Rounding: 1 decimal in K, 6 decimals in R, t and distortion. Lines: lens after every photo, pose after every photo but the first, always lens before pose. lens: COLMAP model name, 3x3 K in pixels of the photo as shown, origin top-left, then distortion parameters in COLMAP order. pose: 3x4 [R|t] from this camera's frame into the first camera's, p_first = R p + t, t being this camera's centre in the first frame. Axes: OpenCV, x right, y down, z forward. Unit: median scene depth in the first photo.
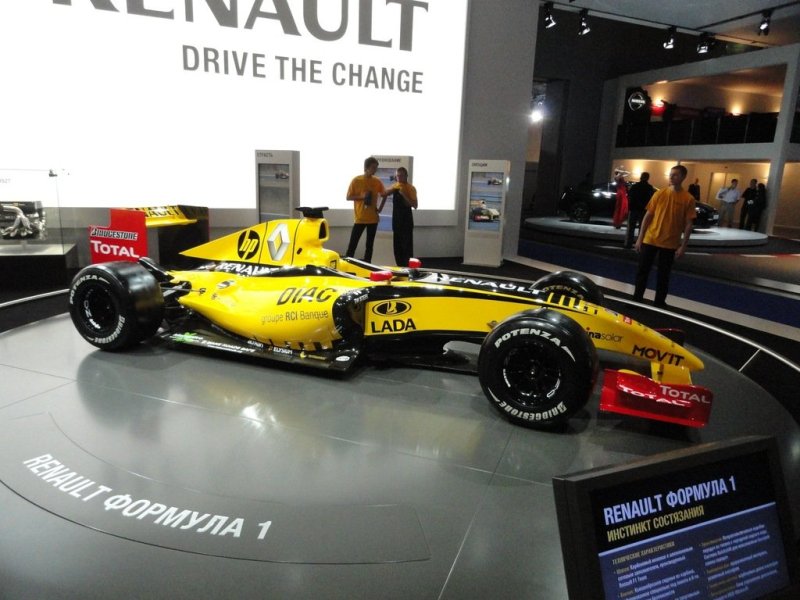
lens RADIAL K [[555.5, 0, 401.8], [0, 555.5, 298.2], [0, 0, 1]] dist [-0.004425, -0.000271]
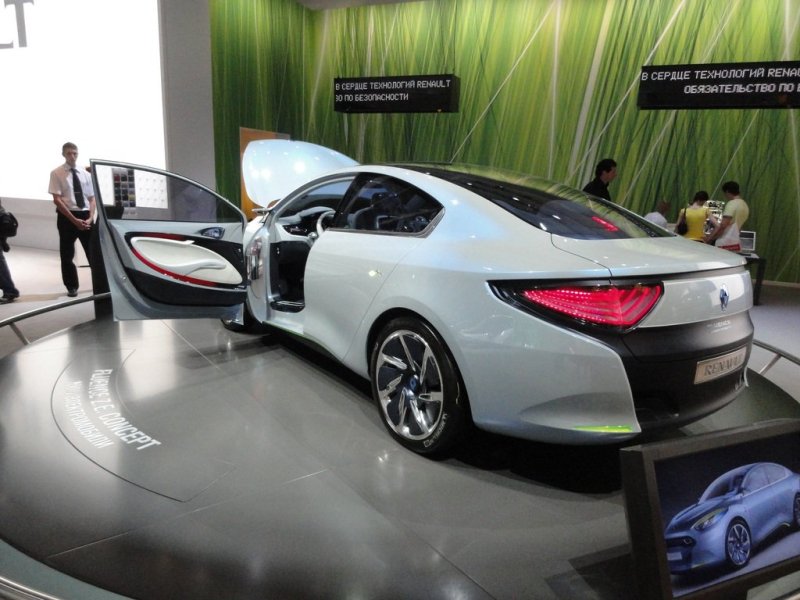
lens RADIAL K [[555.5, 0, 405.4], [0, 555.5, 303.1], [0, 0, 1]] dist [-0.004425, -0.000271]
pose [[0.703112, 0.158521, -0.693185, 1.364233], [-0.159592, 0.985144, 0.063410, -0.168123], [0.692939, 0.066043, 0.717965, 0.828505]]
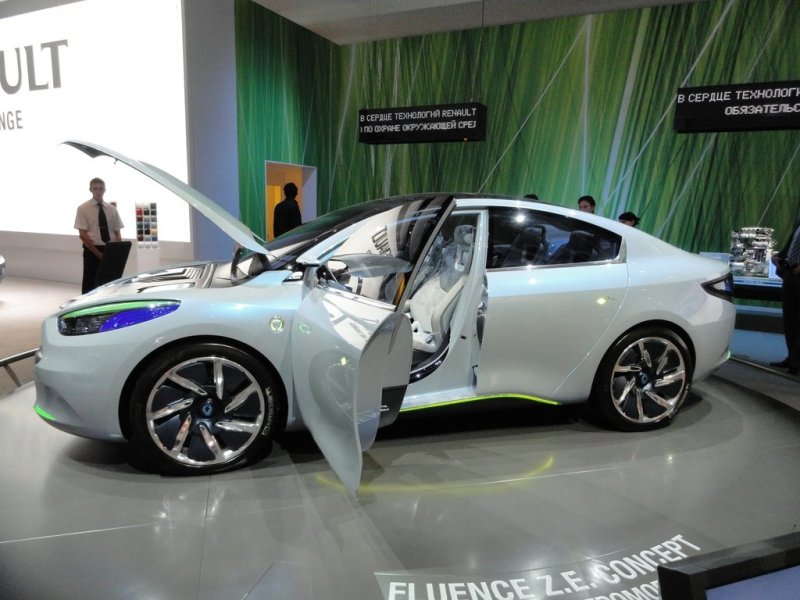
lens RADIAL K [[555.5, 0, 404.6], [0, 555.5, 302.9], [0, 0, 1]] dist [-0.004425, -0.000271]
pose [[0.657691, 0.117581, -0.744055, 1.345732], [-0.154622, 0.987783, 0.019422, -0.175885], [0.737248, 0.102273, 0.667836, 0.870168]]
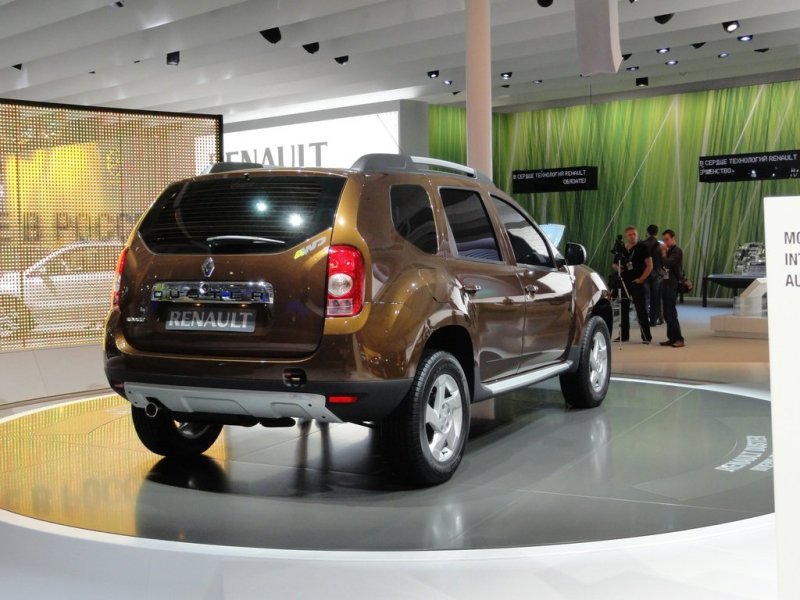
lens RADIAL K [[1073.0, 0, 407.3], [0, 1073.0, 305.0], [0, 0, 1]] dist [-0.115850, 0.000000]
pose [[0.398555, 0.024290, -0.916823, 3.185231], [-0.153408, 0.987331, -0.040530, 0.032404], [0.904224, 0.156801, 0.397232, 0.045664]]
